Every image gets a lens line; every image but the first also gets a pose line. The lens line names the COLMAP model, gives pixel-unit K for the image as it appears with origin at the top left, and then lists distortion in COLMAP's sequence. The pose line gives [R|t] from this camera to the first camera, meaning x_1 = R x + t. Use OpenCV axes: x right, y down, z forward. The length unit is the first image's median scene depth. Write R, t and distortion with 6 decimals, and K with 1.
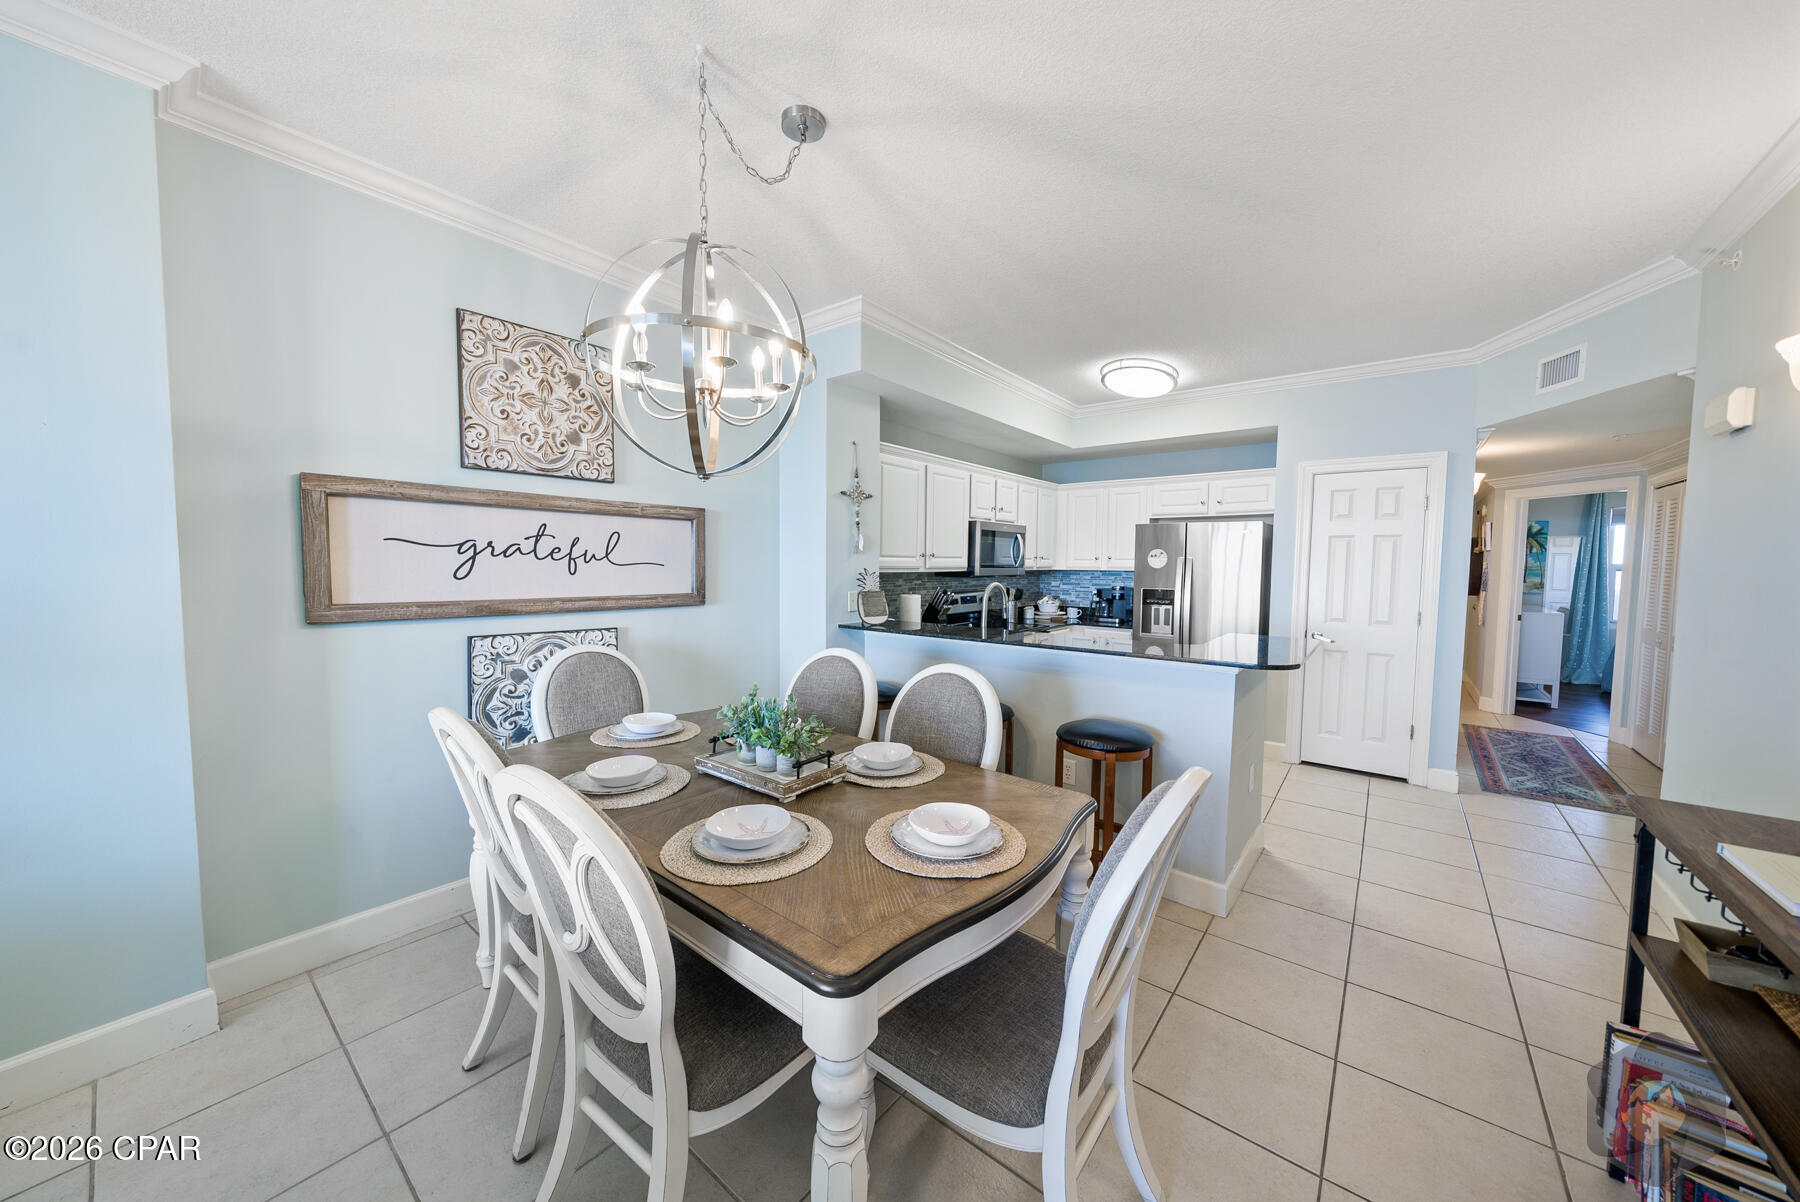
lens RADIAL K [[640.7, 0, 889.4], [0, 640.7, 602.7], [0, 0, 1]] dist [-0.008452, -0.000310]
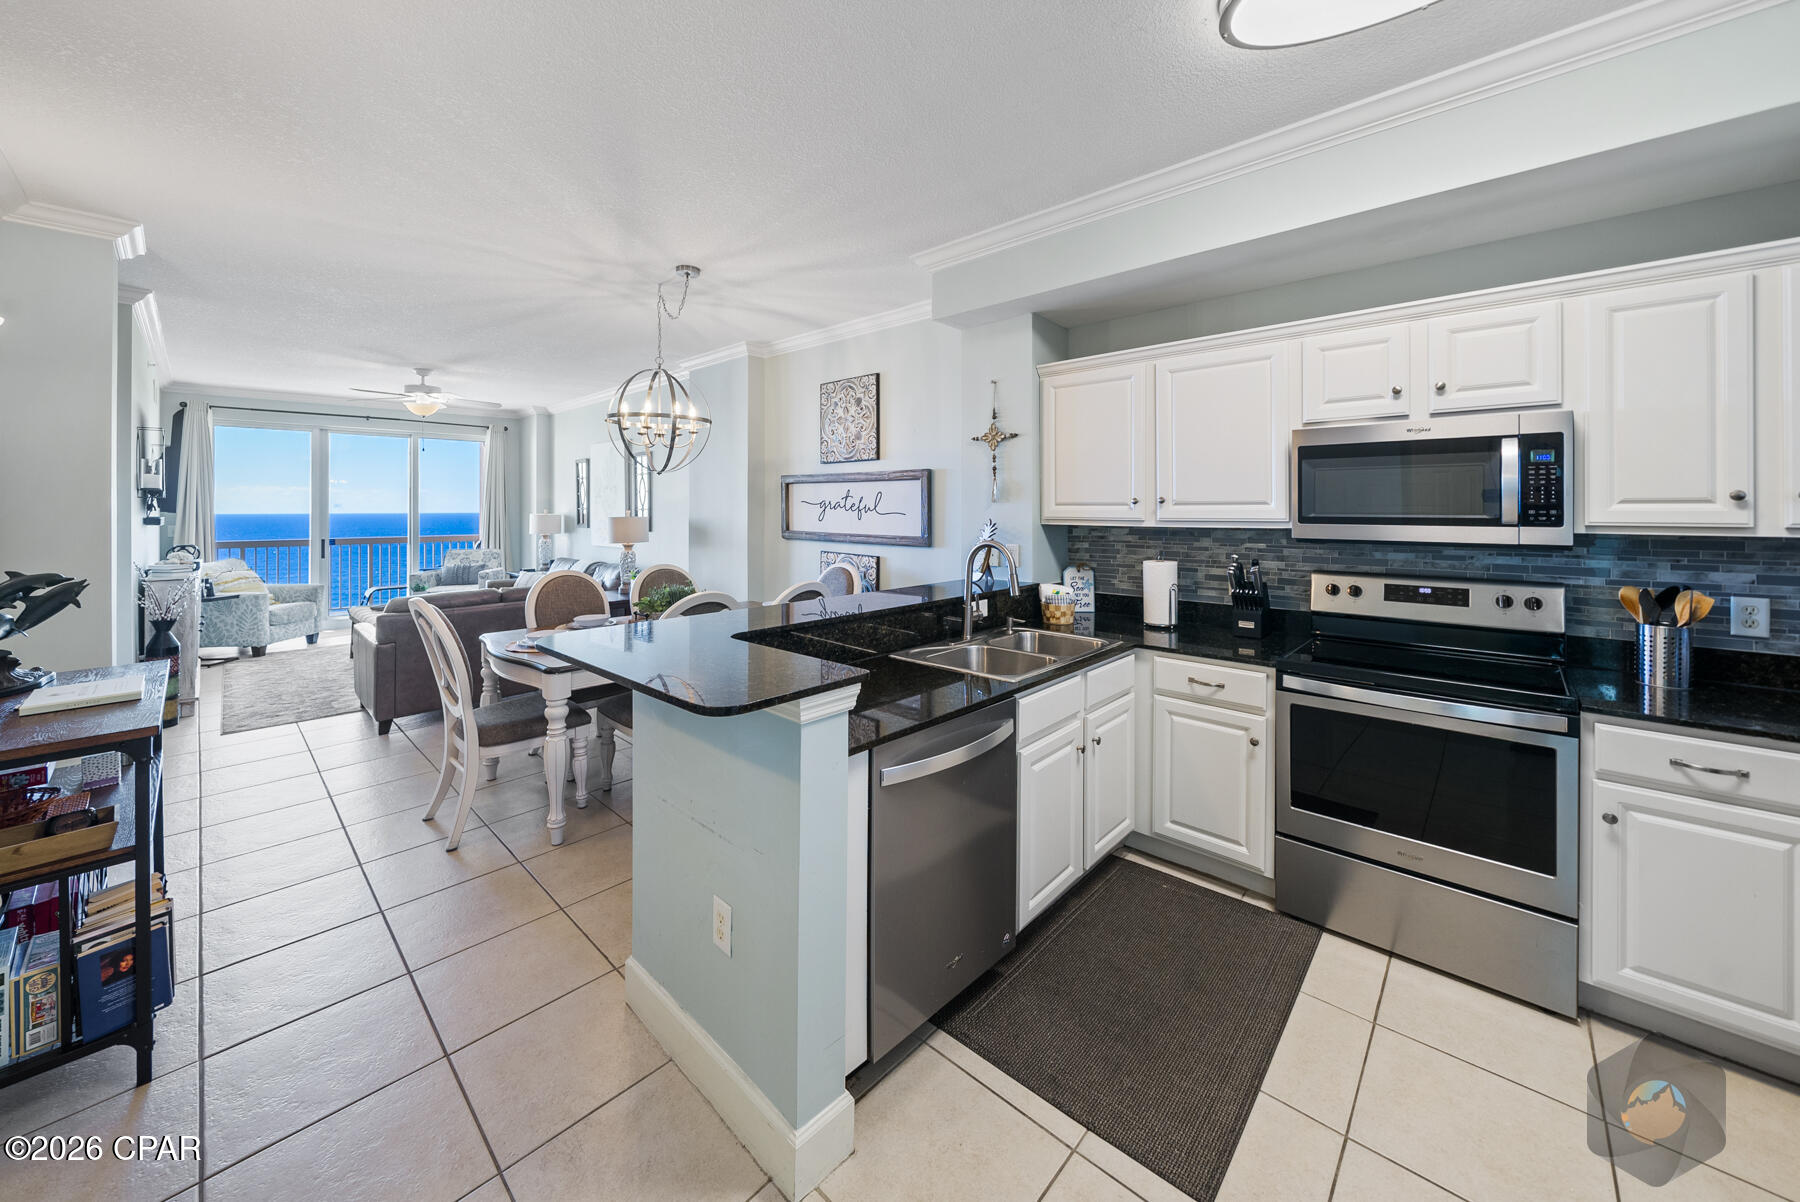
lens RADIAL K [[640.7, 0, 899.2], [0, 640.7, 509.1], [0, 0, 1]] dist [-0.008452, -0.000310]
pose [[-0.068802, -0.010221, -0.997578, 1.171094], [-0.067929, 0.997675, -0.005537, -0.072953], [0.995315, 0.067383, -0.069336, 1.277380]]
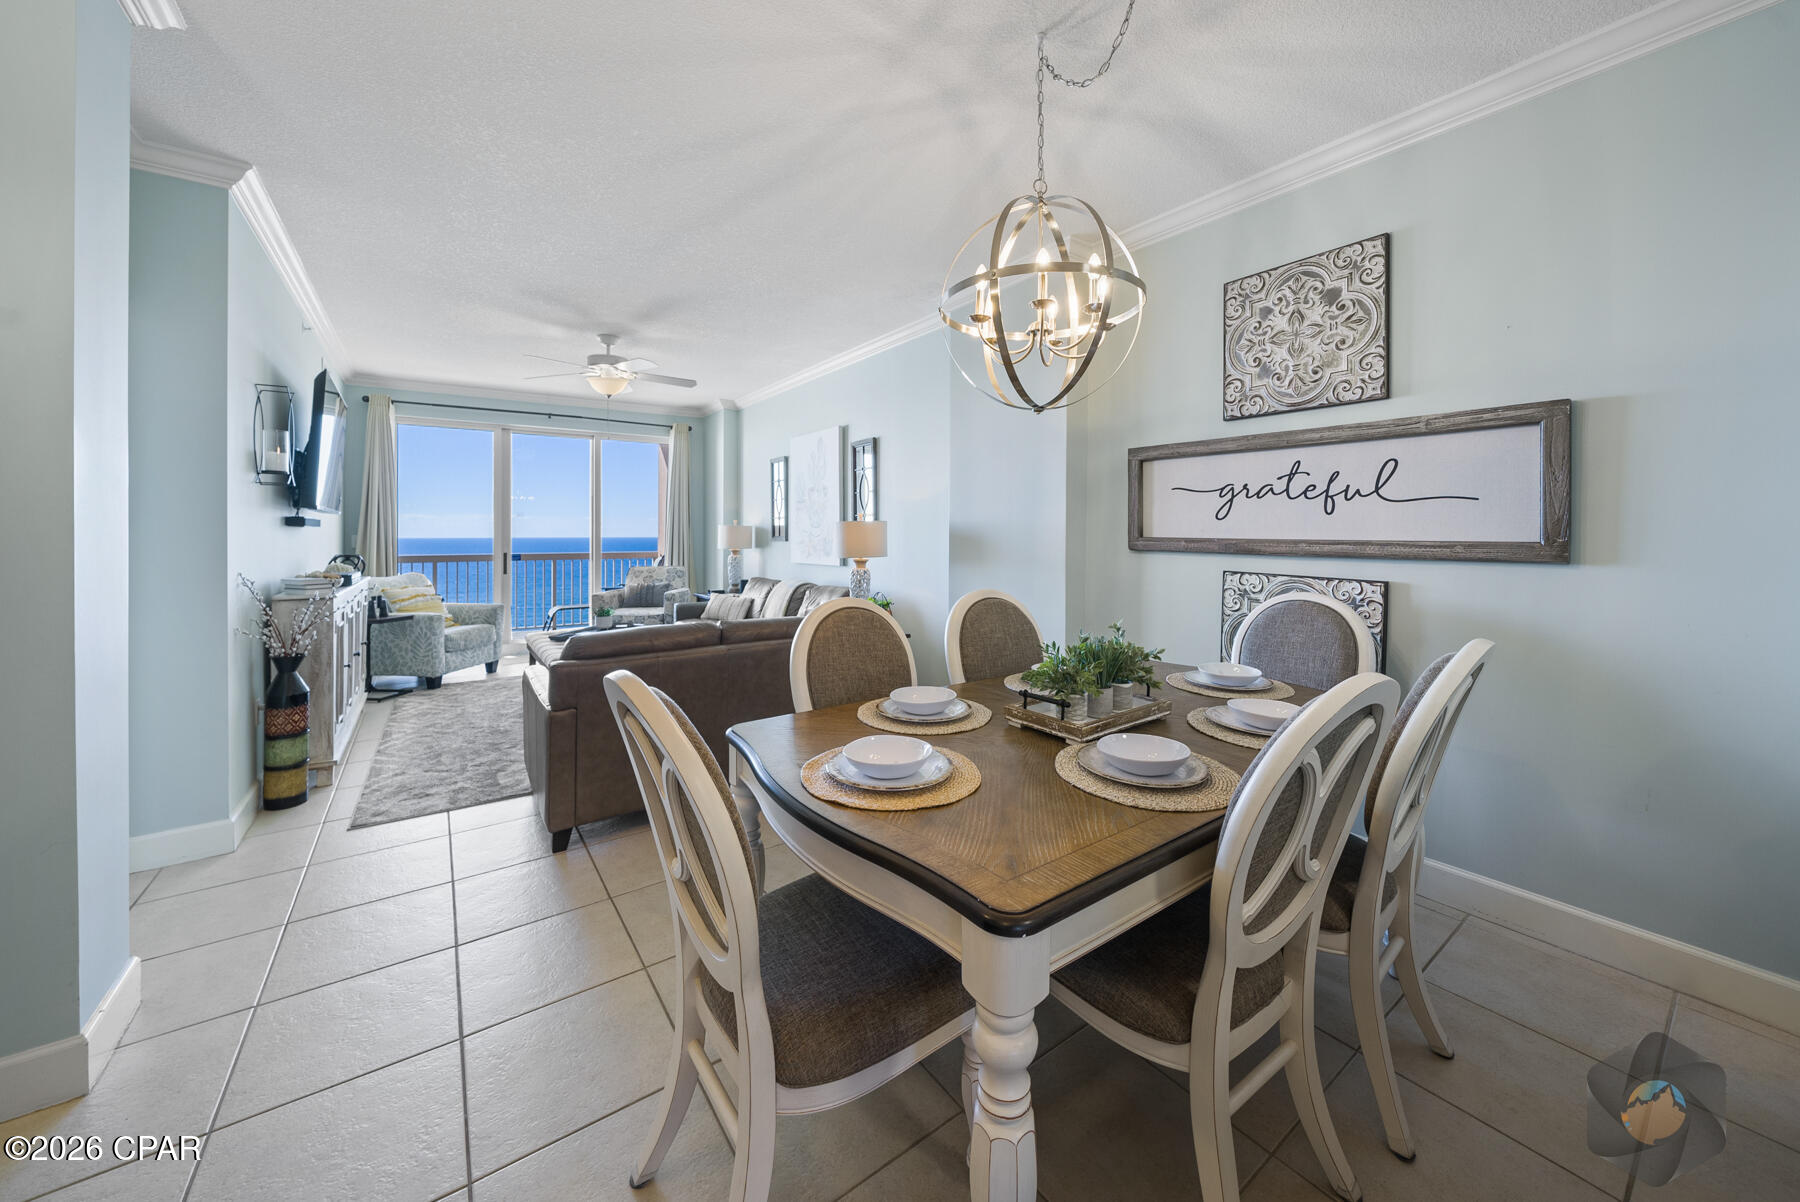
lens RADIAL K [[640.7, 0, 901.5], [0, 640.7, 535.1], [0, 0, 1]] dist [-0.008452, -0.000310]
pose [[-0.266231, -0.008923, -0.963868, 0.533944], [-0.069091, 0.997562, 0.009849, 0.017342], [0.961430, 0.069216, -0.266199, 0.706867]]
